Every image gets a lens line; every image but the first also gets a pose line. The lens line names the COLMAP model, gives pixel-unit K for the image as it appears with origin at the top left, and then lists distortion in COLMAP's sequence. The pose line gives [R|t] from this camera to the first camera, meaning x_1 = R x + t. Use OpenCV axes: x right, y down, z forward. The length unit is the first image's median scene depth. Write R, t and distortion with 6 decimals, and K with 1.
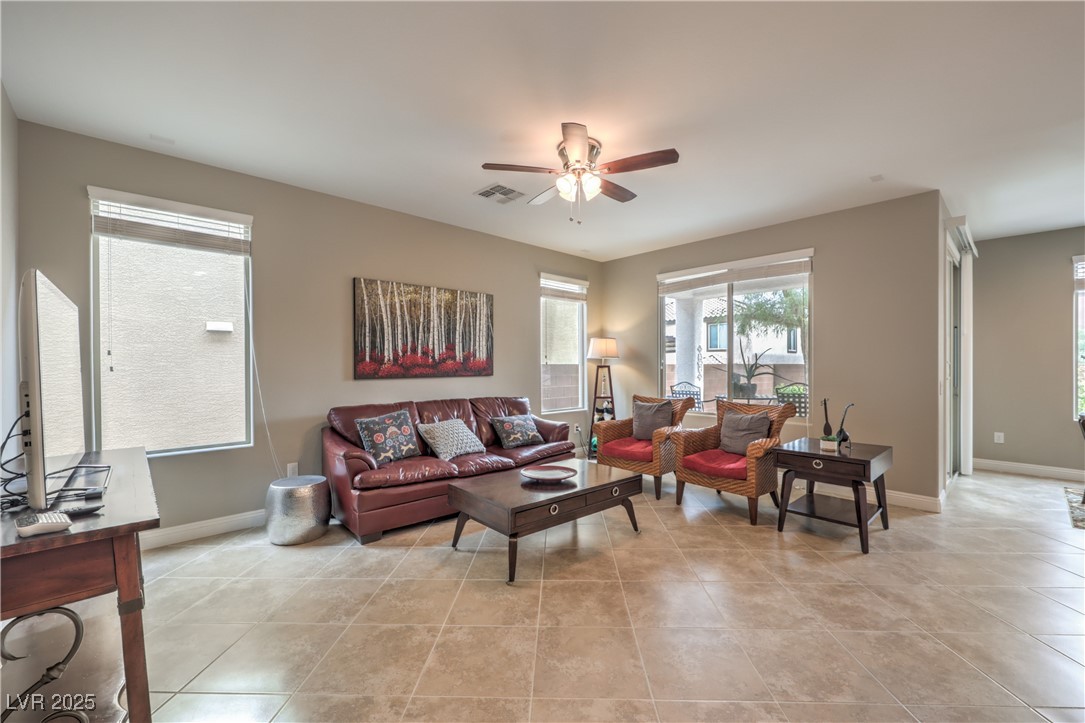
lens RADIAL K [[444.1, 0, 551.7], [0, 444.1, 365.3], [0, 0, 1]] dist [0.003621, -0.001149]
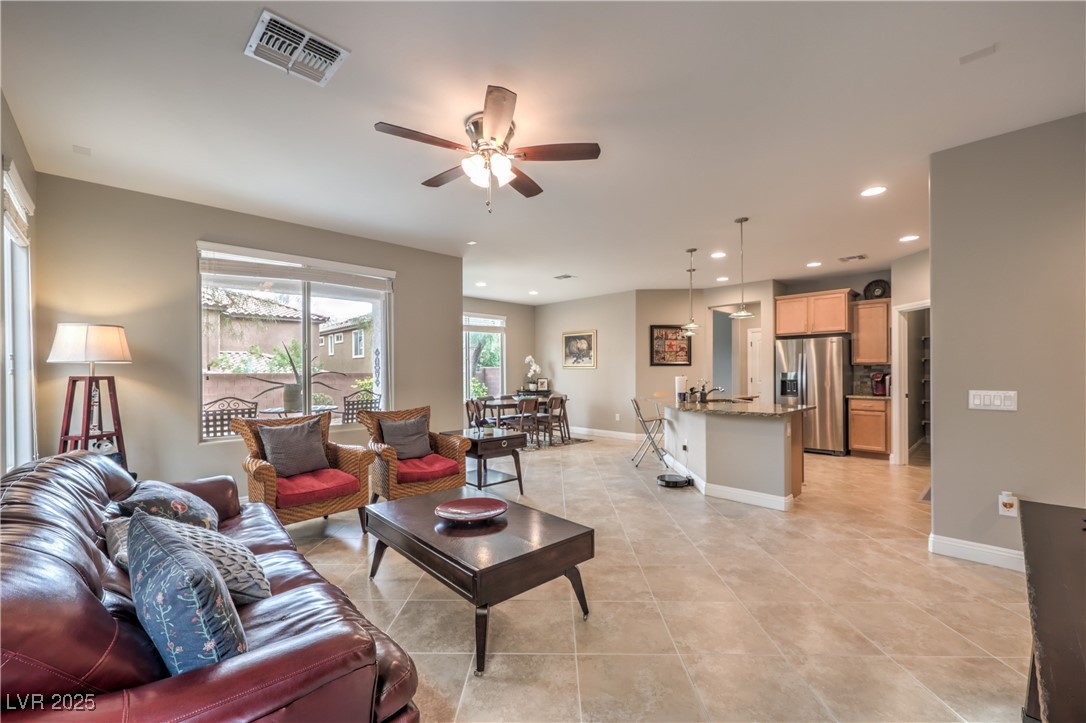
lens RADIAL K [[444.5, 0, 541.7], [0, 444.5, 371.4], [0, 0, 1]] dist [0.003621, -0.001149]
pose [[-0.007062, 0.004774, 0.999964, -0.564125], [0.005251, 0.999975, -0.004737, -0.000822], [-0.999961, 0.005218, -0.007087, 0.620739]]
